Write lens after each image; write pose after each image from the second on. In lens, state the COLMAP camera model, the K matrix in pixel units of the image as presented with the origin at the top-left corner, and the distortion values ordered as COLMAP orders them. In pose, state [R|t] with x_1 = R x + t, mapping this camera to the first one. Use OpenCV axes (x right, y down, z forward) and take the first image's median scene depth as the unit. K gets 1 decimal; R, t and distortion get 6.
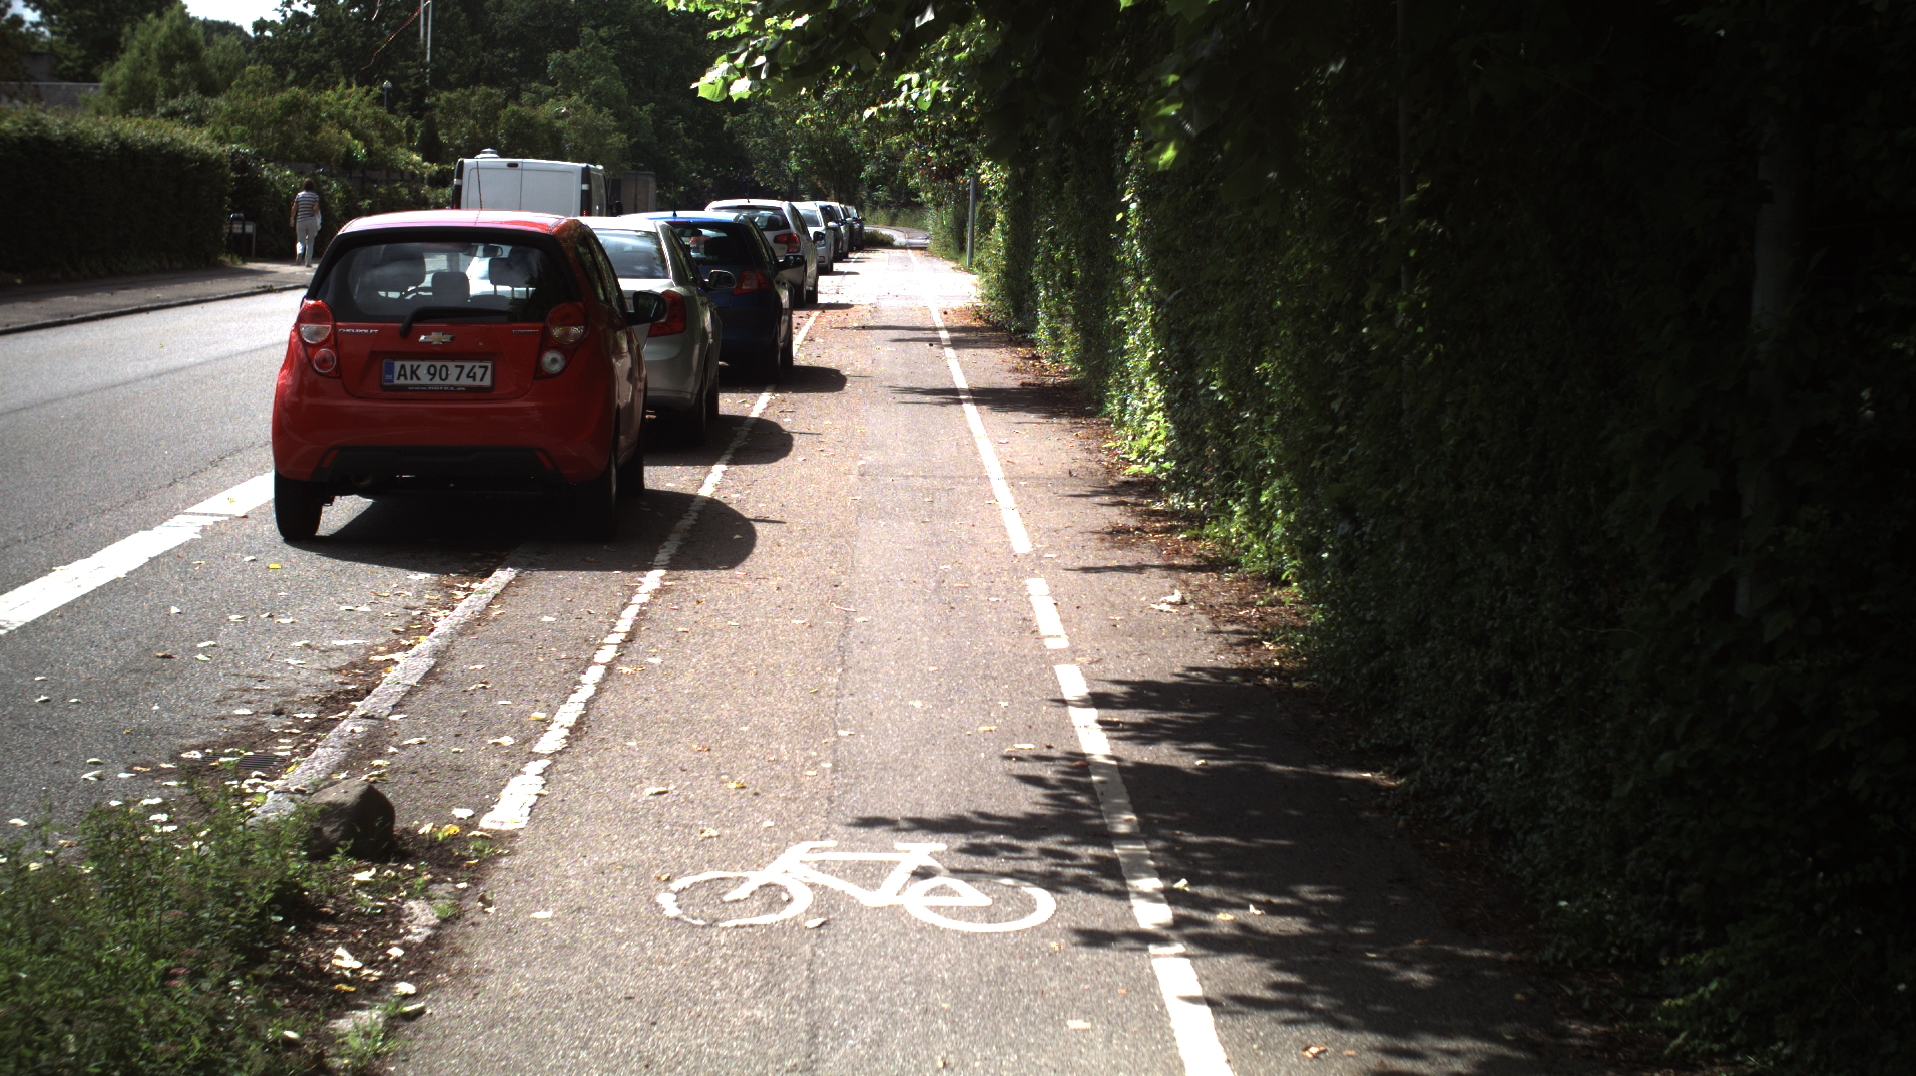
lens RADIAL K [[11286.1, 0, 971.5], [0, 11286.1, 538.6], [0, 0, 1]] dist [-2.758607, 0.000000]
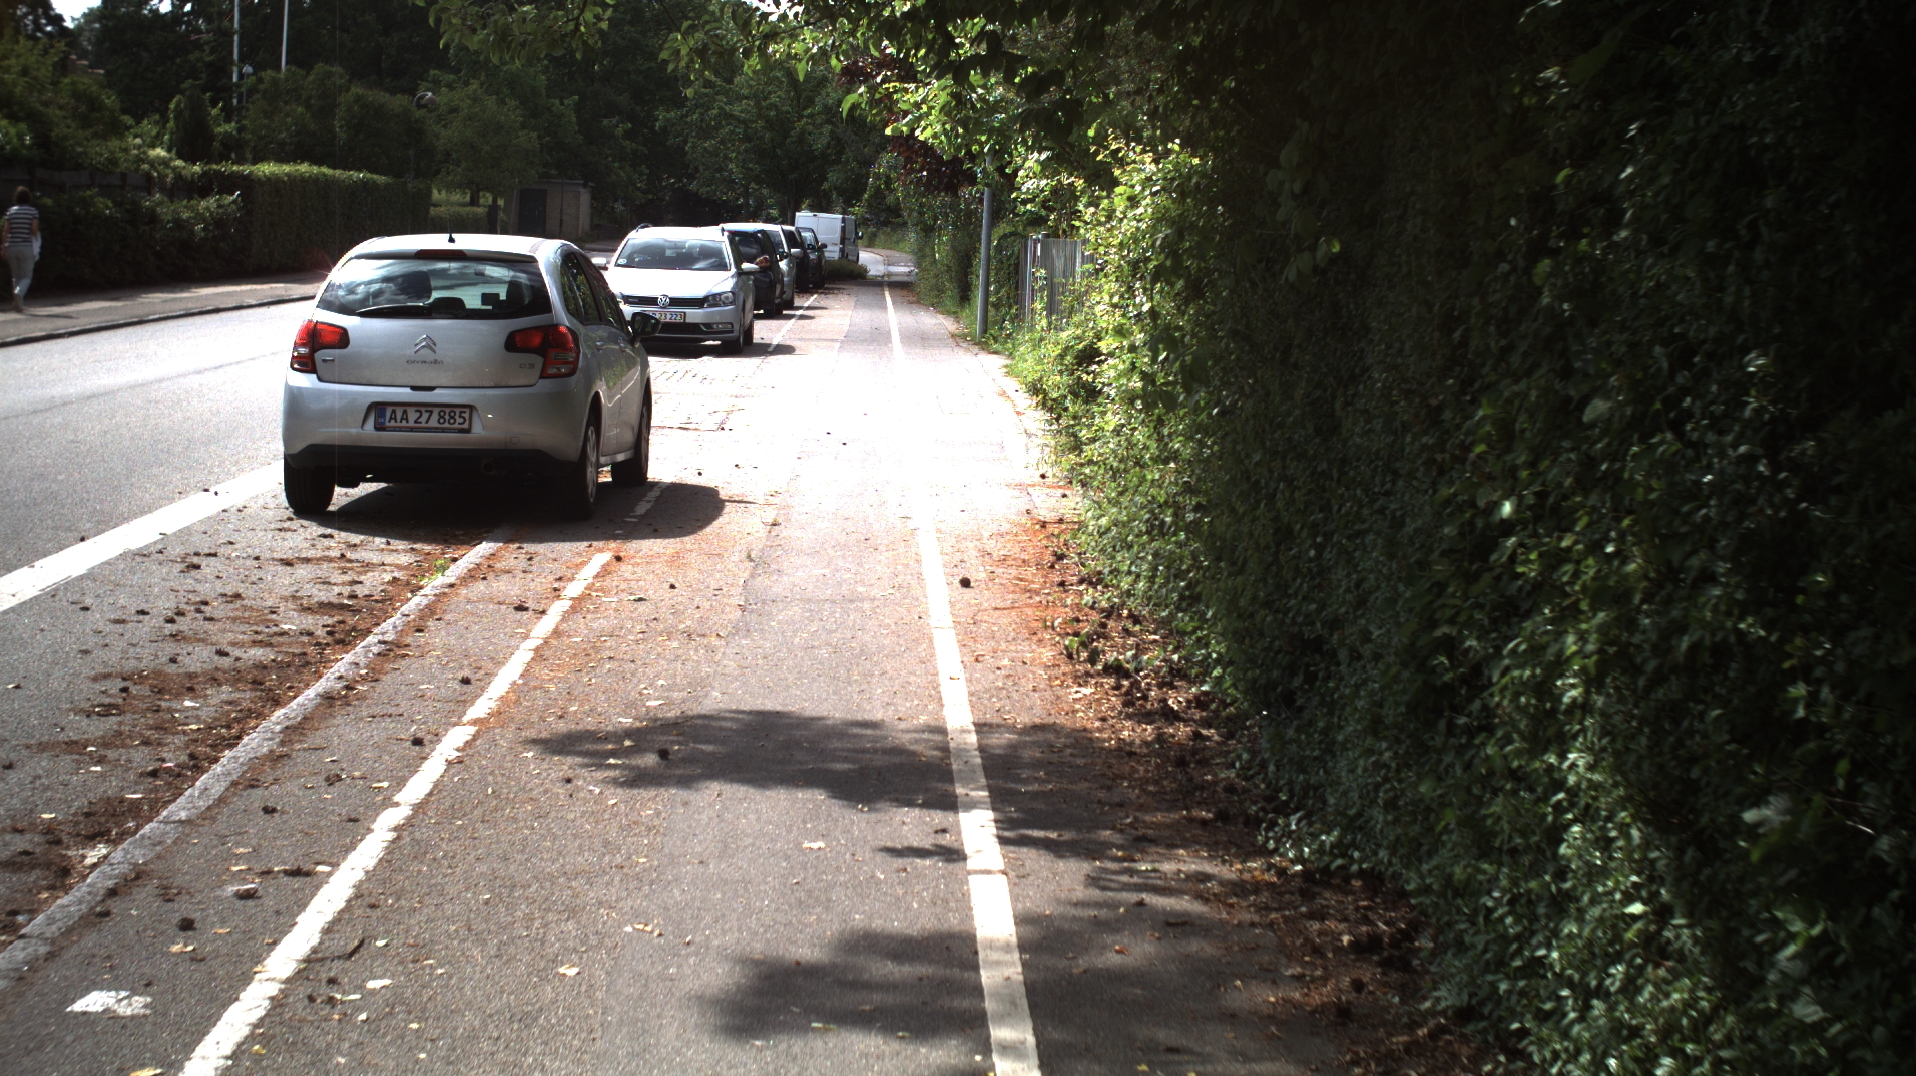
lens RADIAL K [[11276.3, 0, 919.1], [0, 11276.3, 557.9], [0, 0, 1]] dist [-2.486756, 0.000000]
pose [[0.999948, 0.009773, -0.002901, -0.003202], [-0.009772, 0.999952, 0.000418, -0.024502], [0.002905, -0.000390, 0.999996, 0.777526]]
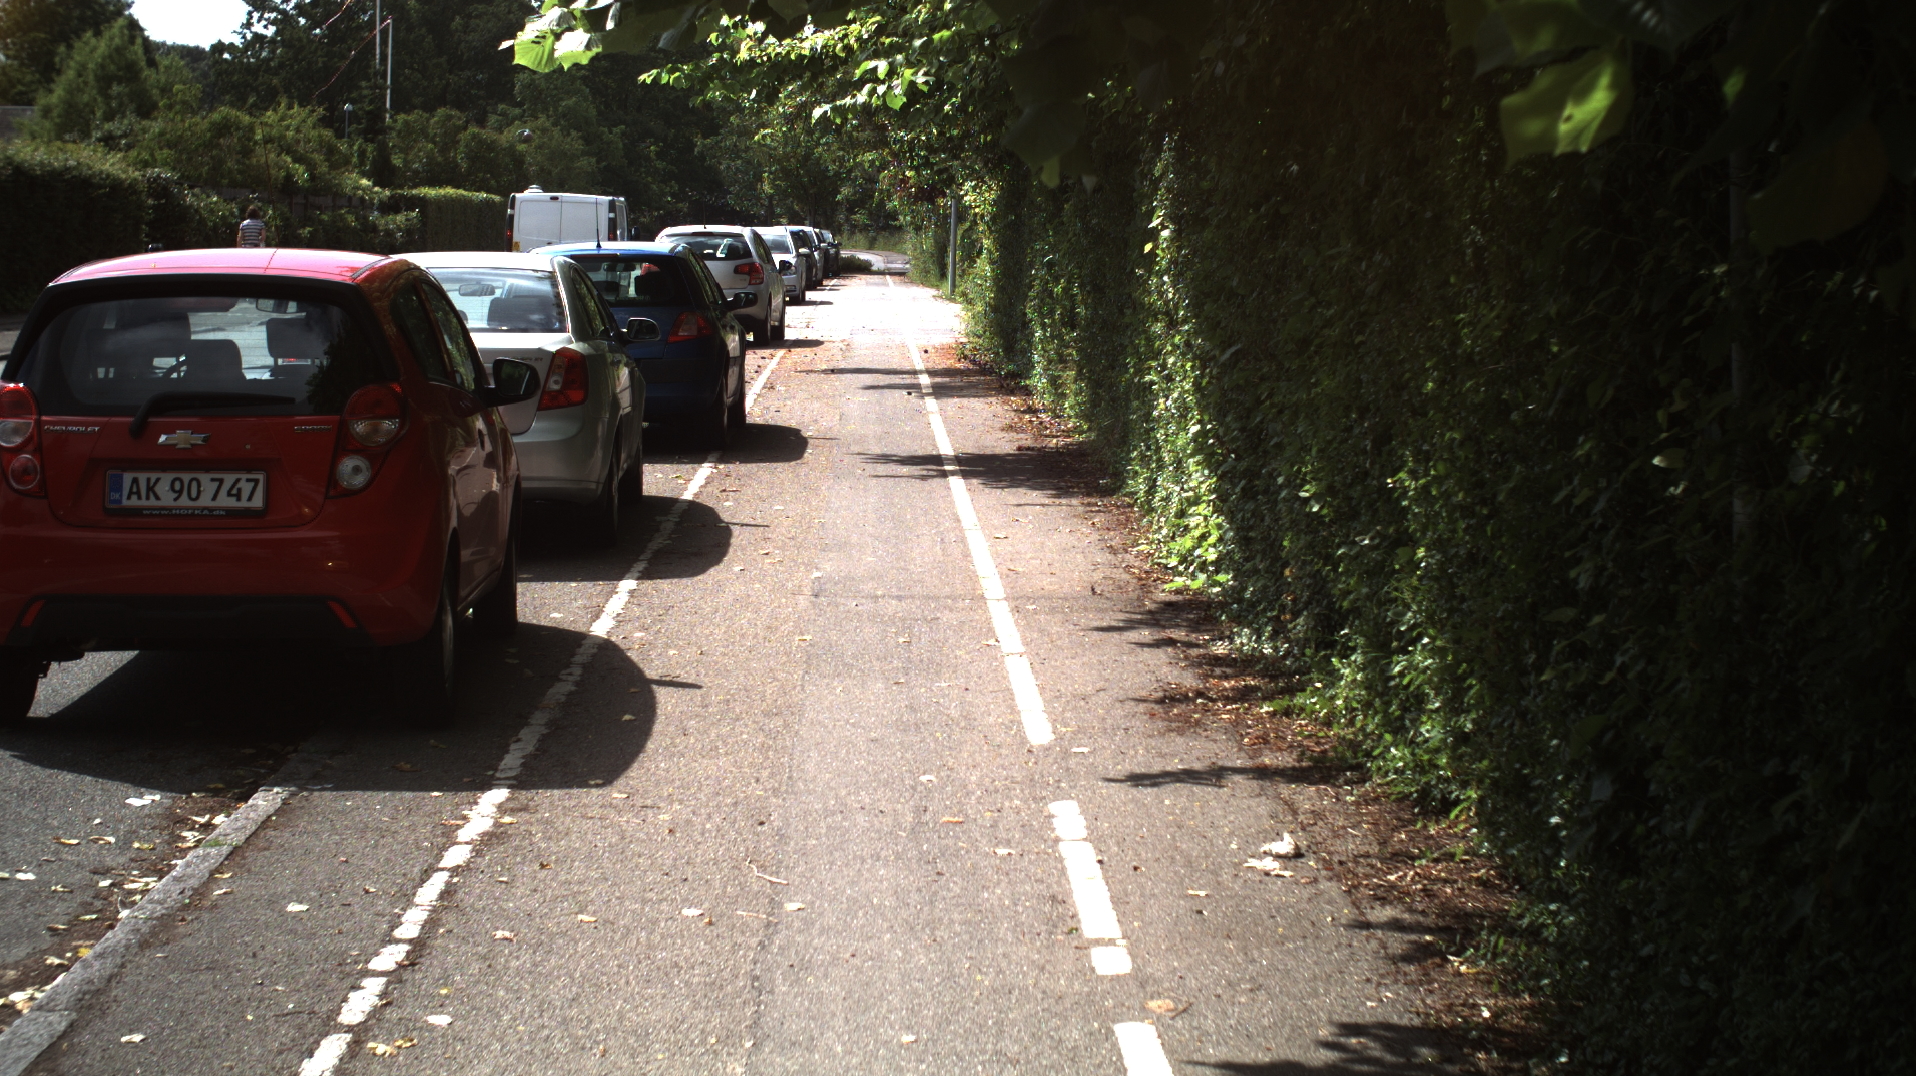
lens RADIAL K [[11286.1, 0, 958.4], [0, 11286.1, 544.7], [0, 0, 1]] dist [-2.758607, 0.000000]
pose [[0.999977, -0.006705, 0.000437, -0.000279], [0.006706, 0.999976, -0.001451, -0.004089], [-0.000428, 0.001454, 0.999999, 0.129378]]
